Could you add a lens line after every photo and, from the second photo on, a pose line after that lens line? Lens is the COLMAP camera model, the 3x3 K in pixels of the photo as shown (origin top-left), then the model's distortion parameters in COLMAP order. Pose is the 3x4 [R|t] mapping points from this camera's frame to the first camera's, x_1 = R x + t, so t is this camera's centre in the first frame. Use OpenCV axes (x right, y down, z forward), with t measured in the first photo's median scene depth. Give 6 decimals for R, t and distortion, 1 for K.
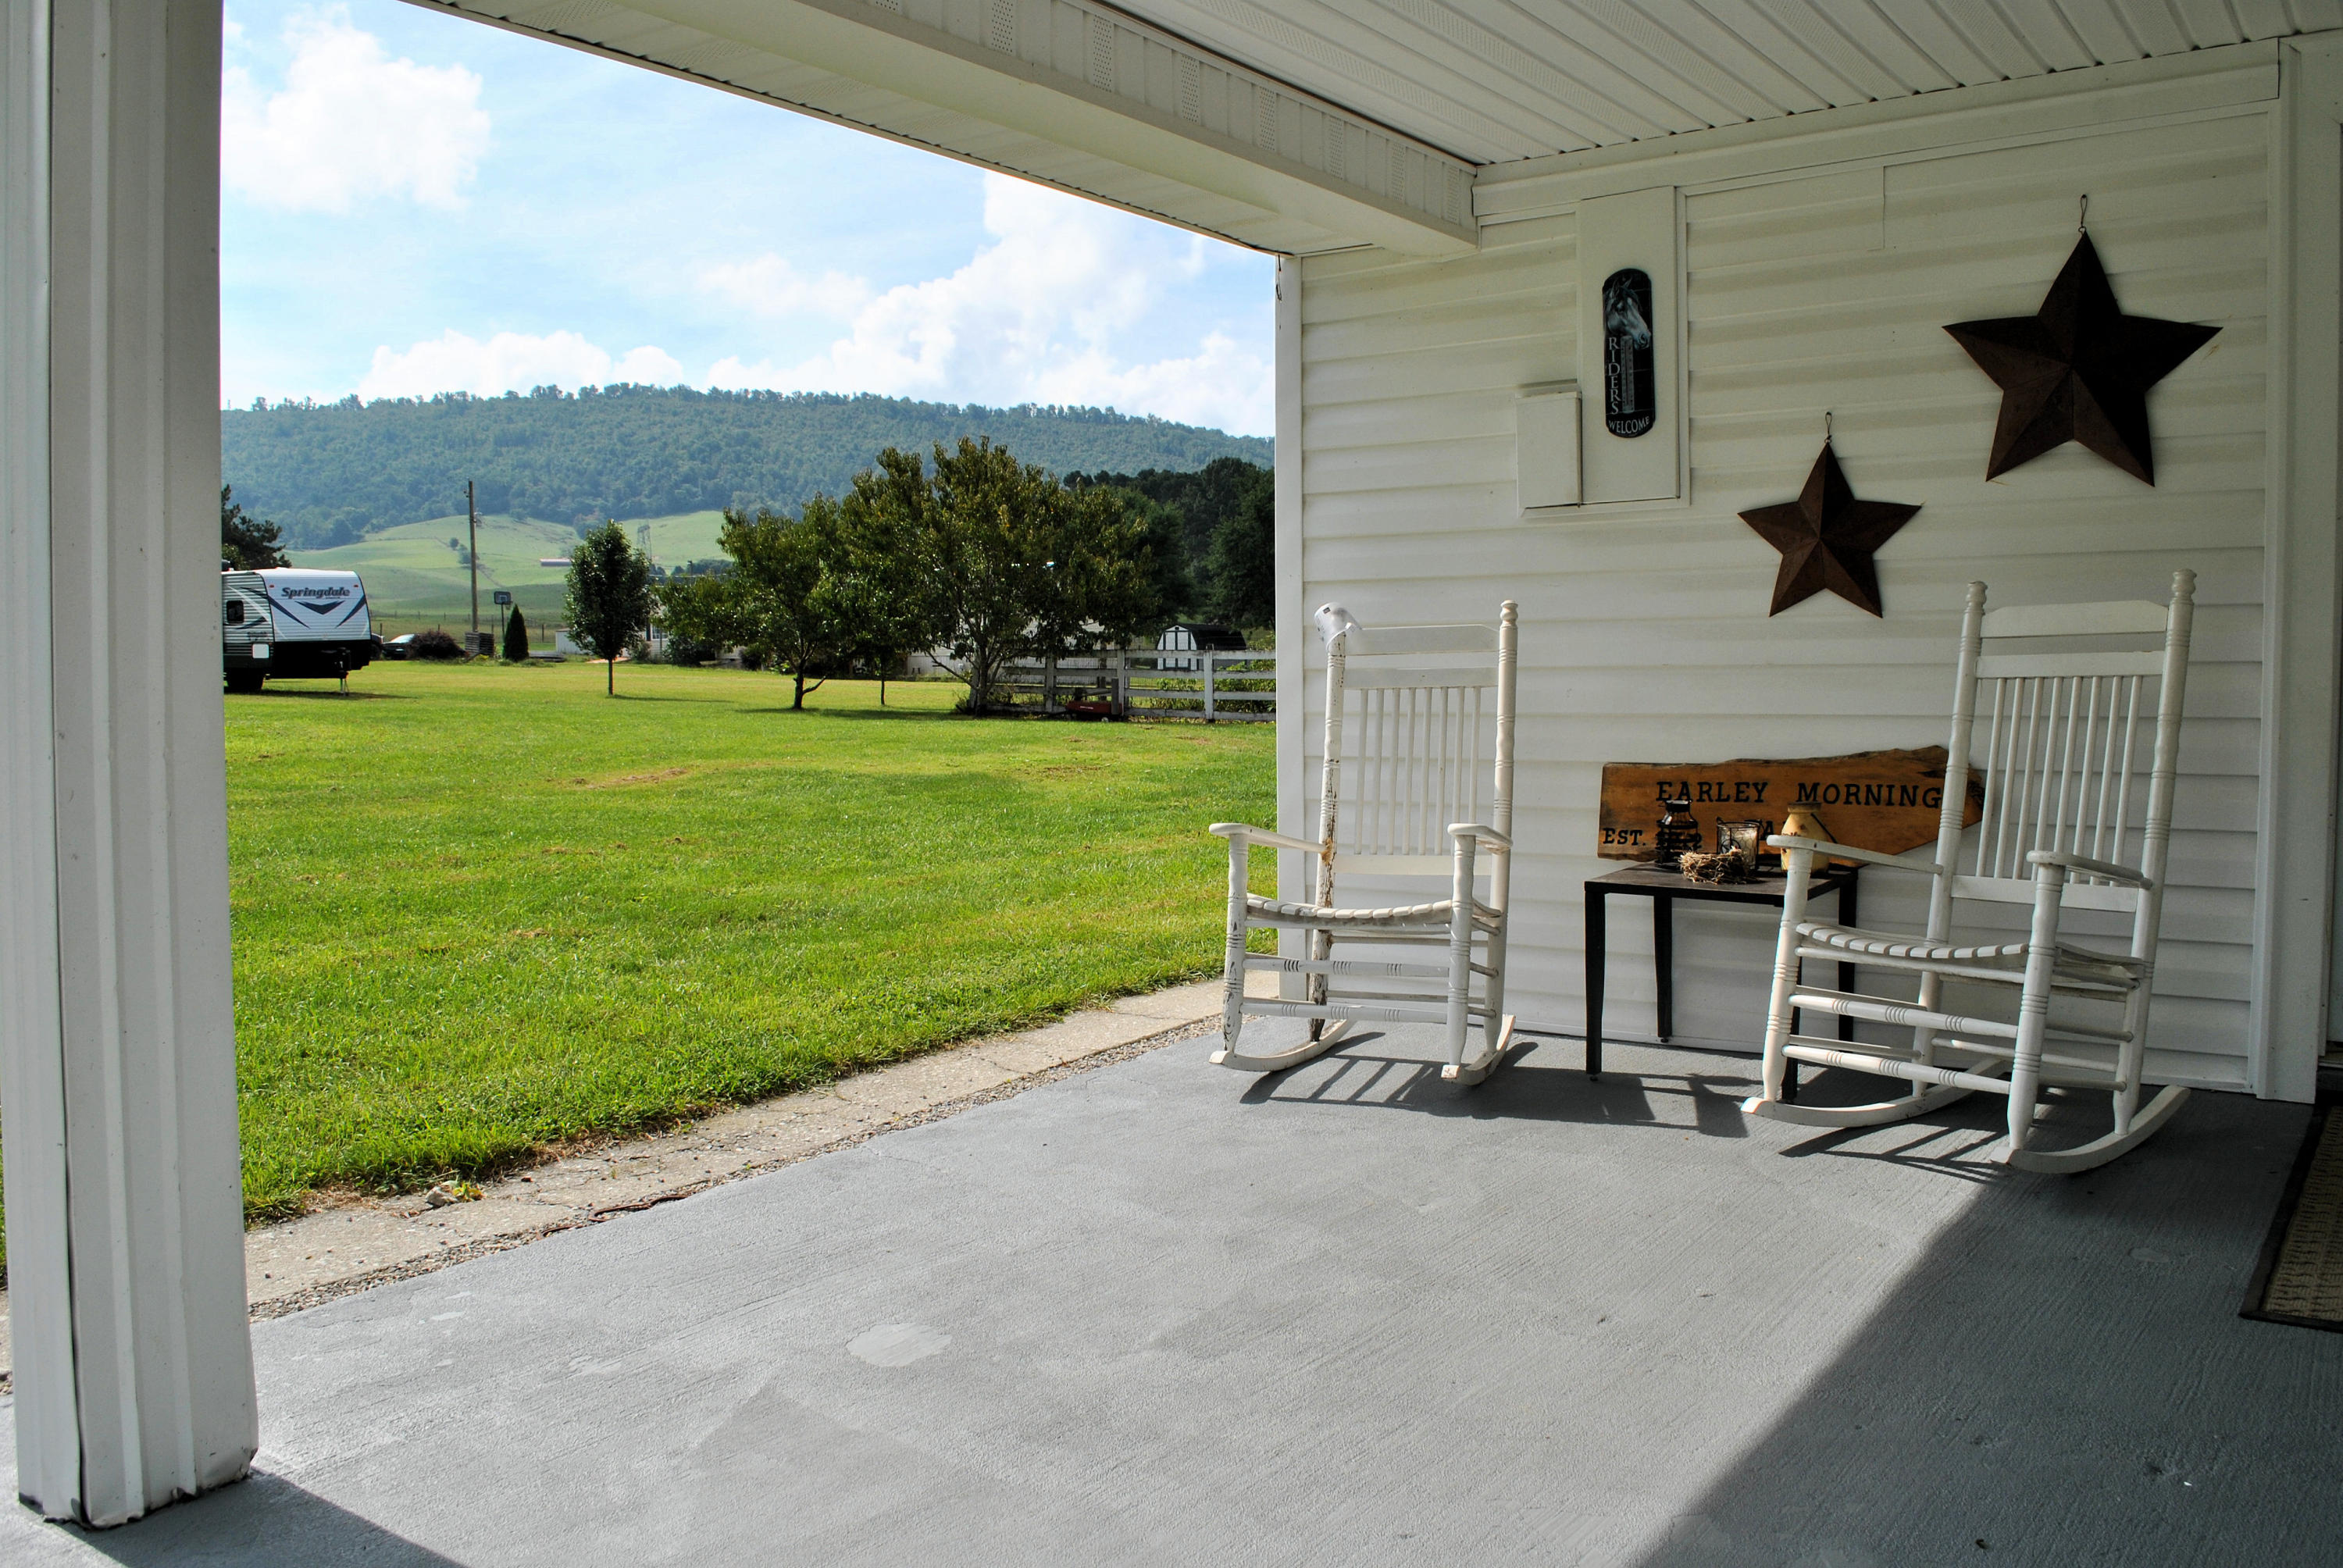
lens RADIAL K [[1840.1, 0, 1177.1], [0, 1840.1, 791.1], [0, 0, 1]] dist [-0.081912, 0.002001]
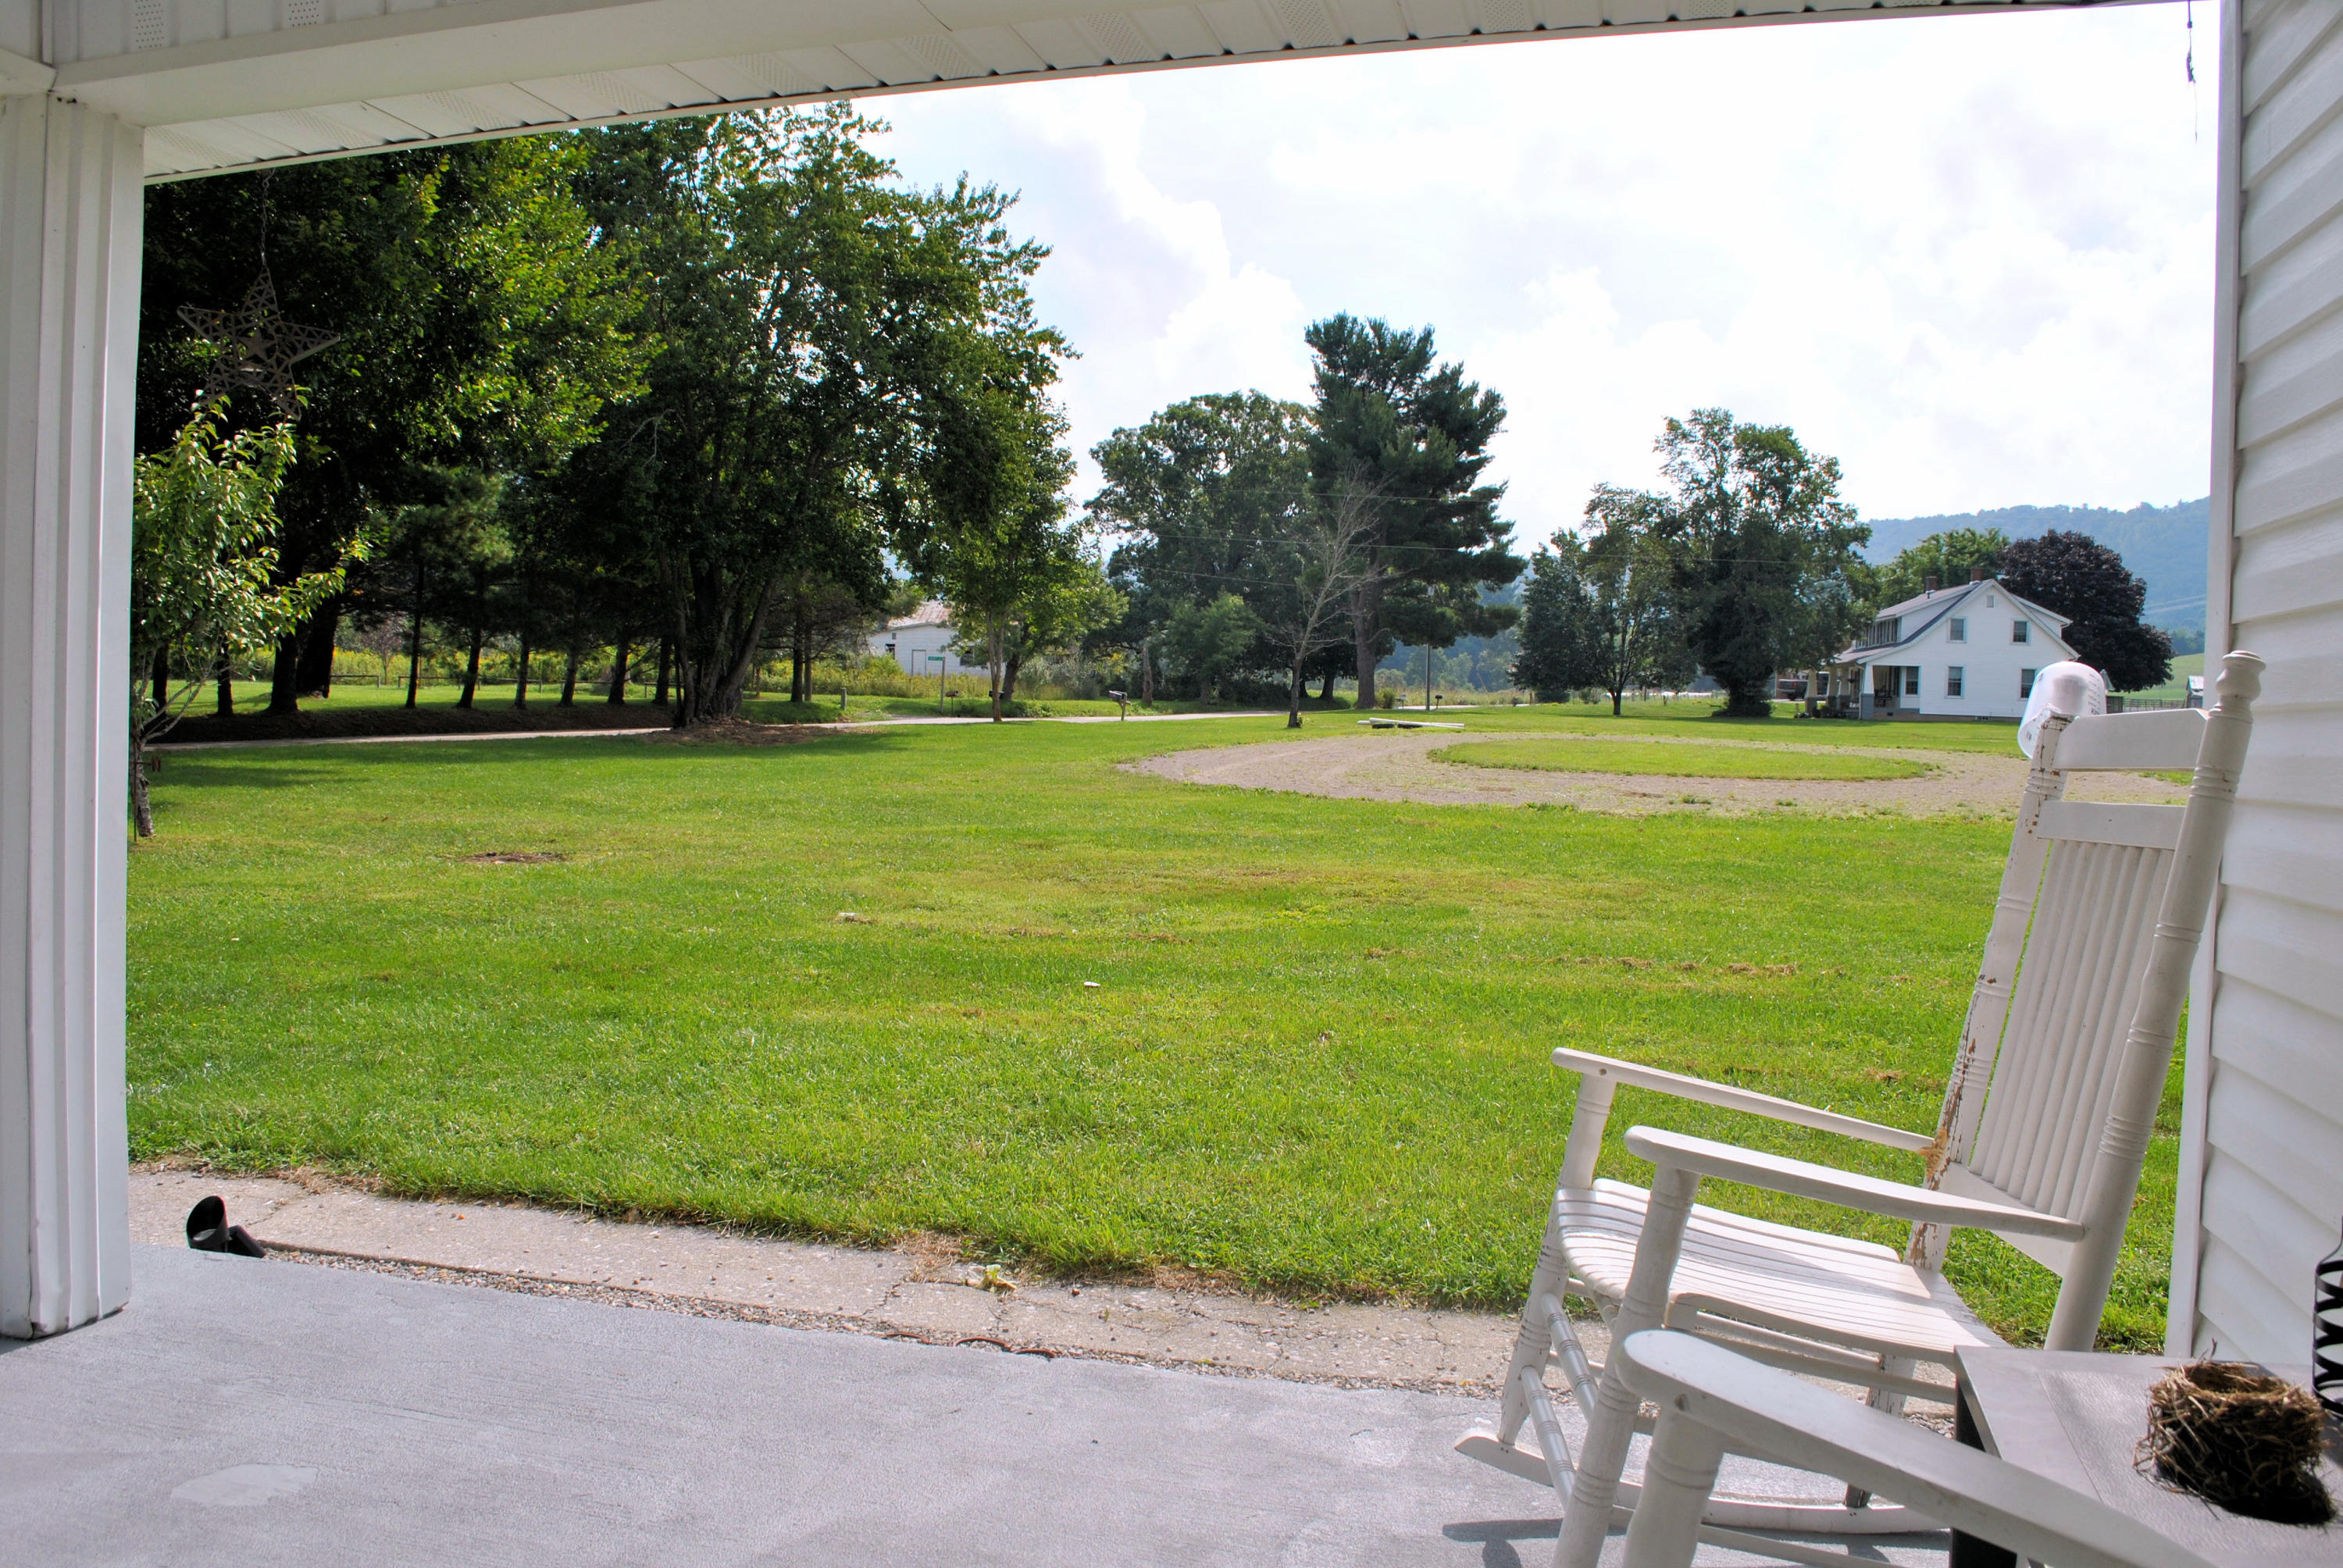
lens RADIAL K [[1840.1, 0, 1177.1], [0, 1840.1, 791.1], [0, 0, 1]] dist [-0.081912, 0.002001]
pose [[0.345468, 0.047479, -0.937228, 0.508611], [-0.086093, 0.996111, 0.018728, -0.062593], [0.934473, 0.074219, 0.348213, 0.672282]]
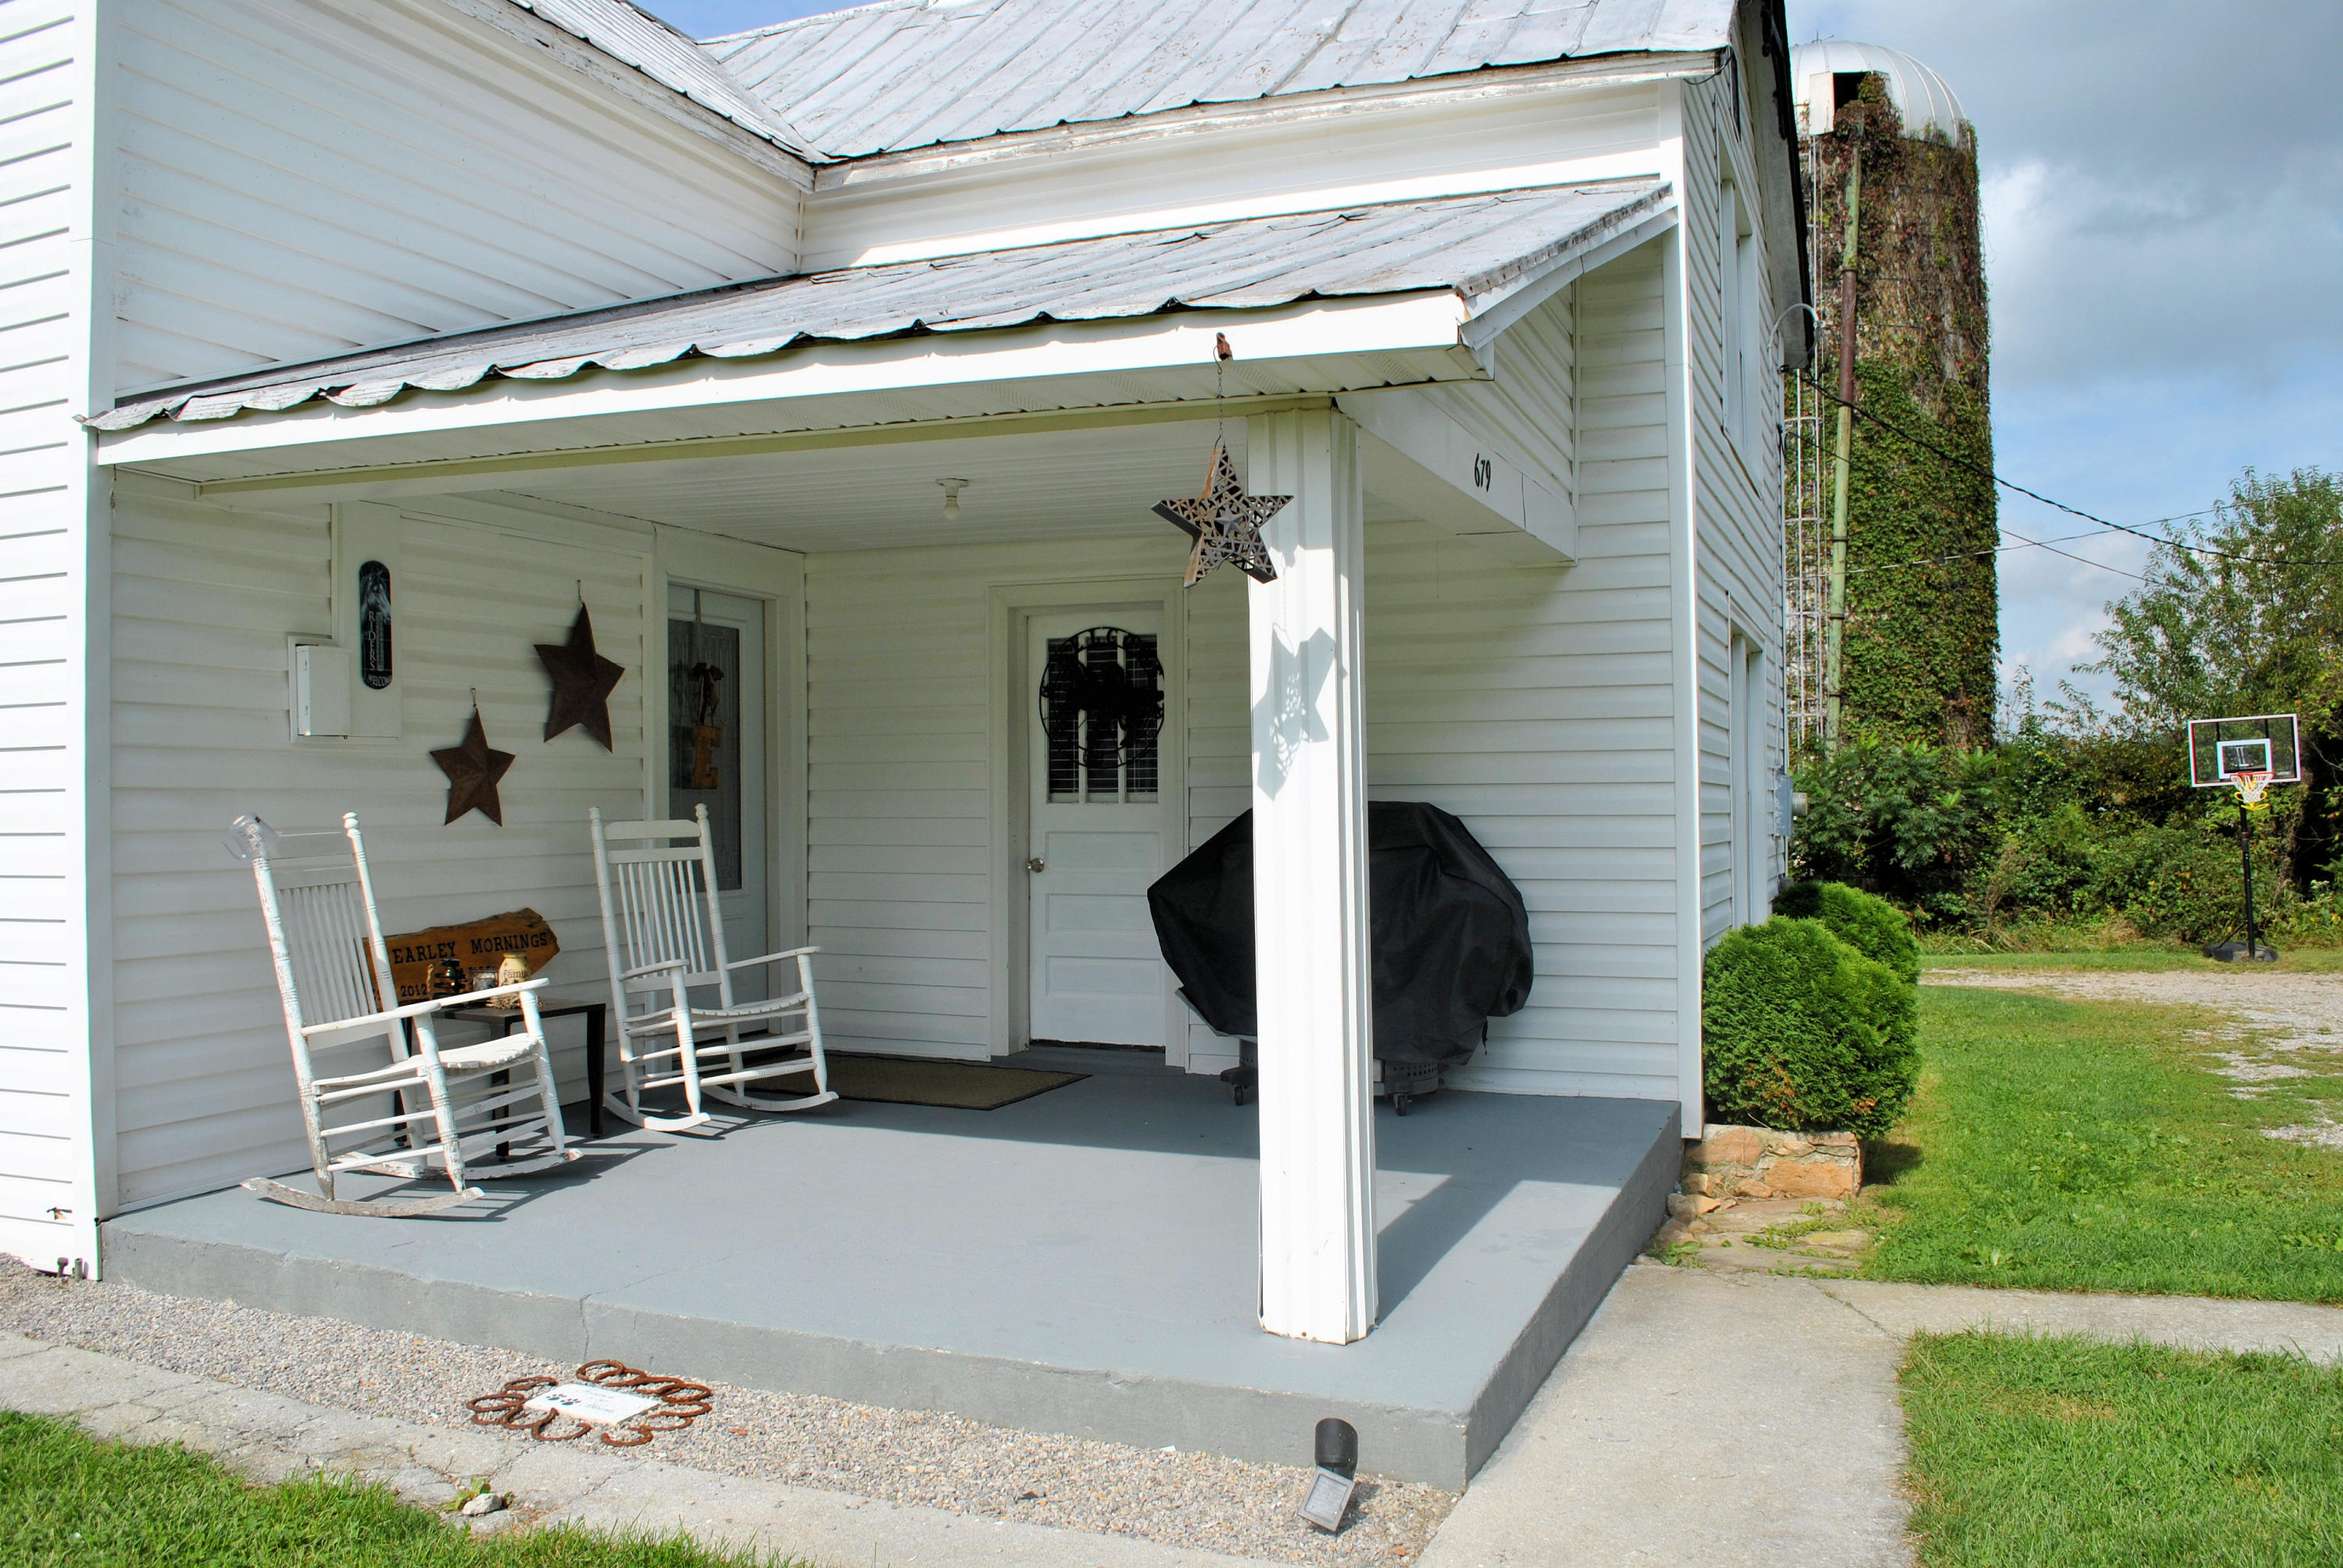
lens RADIAL K [[1840.1, 0, 1177.1], [0, 1840.1, 791.1], [0, 0, 1]] dist [-0.081912, 0.002001]
pose [[-0.223774, 0.015989, 0.974510, -1.207633], [0.071442, 0.997445, 0.000039, -0.083467], [-0.972019, 0.069629, -0.224345, 0.774478]]
